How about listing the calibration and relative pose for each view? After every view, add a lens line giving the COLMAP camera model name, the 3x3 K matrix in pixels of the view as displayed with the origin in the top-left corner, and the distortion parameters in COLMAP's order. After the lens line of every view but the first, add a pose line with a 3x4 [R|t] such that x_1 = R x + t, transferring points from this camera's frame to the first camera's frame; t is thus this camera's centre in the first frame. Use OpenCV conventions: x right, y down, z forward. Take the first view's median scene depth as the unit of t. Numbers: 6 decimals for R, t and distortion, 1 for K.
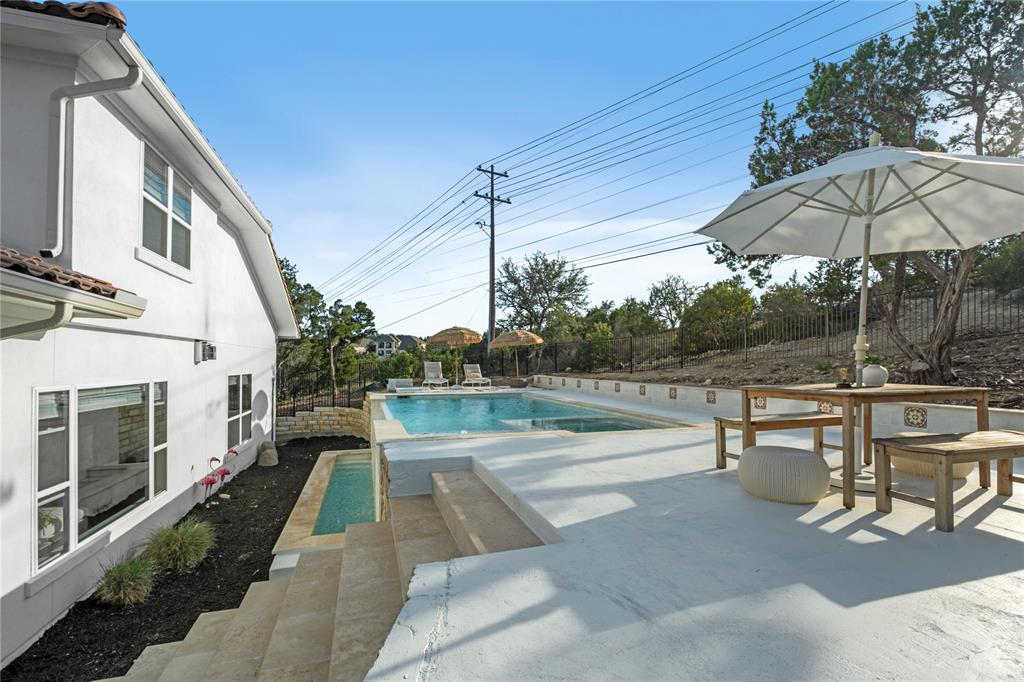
lens RADIAL K [[449.5, 0, 512.8], [0, 449.5, 362.1], [0, 0, 1]] dist [-0.000045, 0.000024]
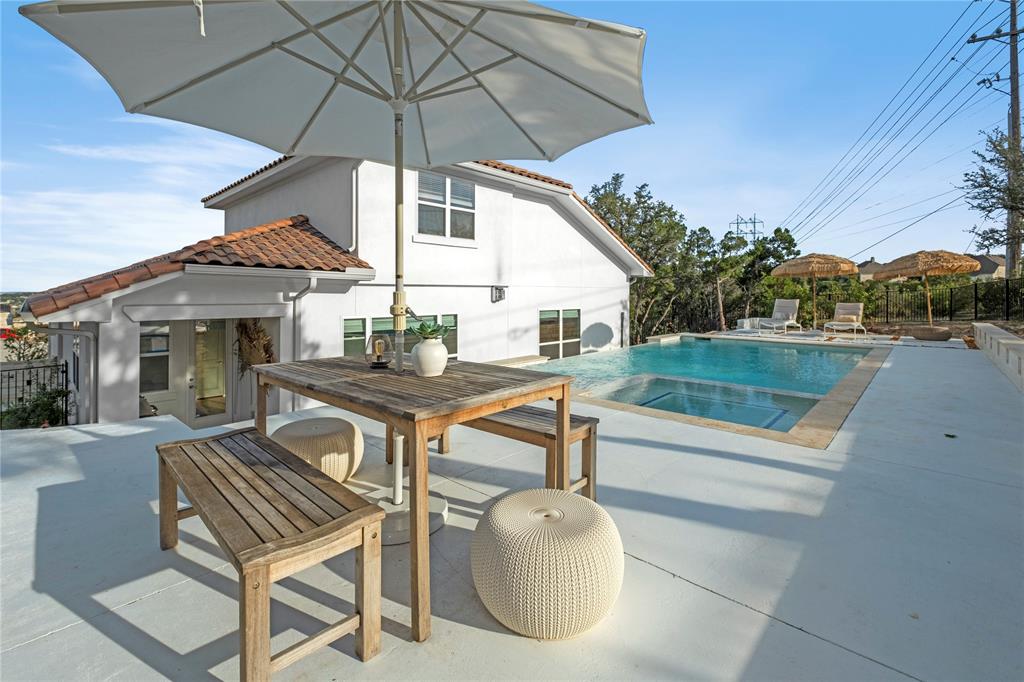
lens RADIAL K [[456.0, 0, 513.4], [0, 456.0, 293.8], [0, 0, 1]] dist [-0.001055, -0.000173]
pose [[0.493808, -0.006161, -0.869549, 0.624755], [0.005408, 0.999977, -0.004014, -0.019552], [0.869554, -0.002720, 0.493830, 0.356267]]
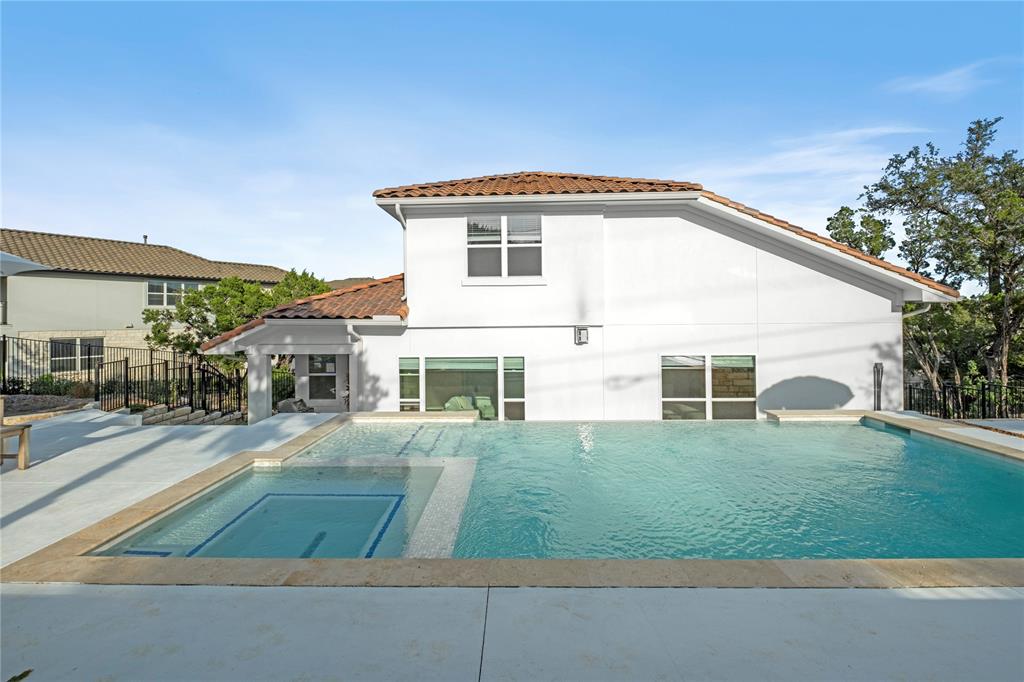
lens RADIAL K [[441.7, 0, 510.3], [0, 441.7, 325.3], [0, 0, 1]] dist [-0.000599, -0.000126]
pose [[-0.335784, 0.002132, -0.941937, 0.540693], [0.009714, 0.999952, -0.001200, -0.053797], [0.941889, -0.009553, -0.335788, 1.304311]]
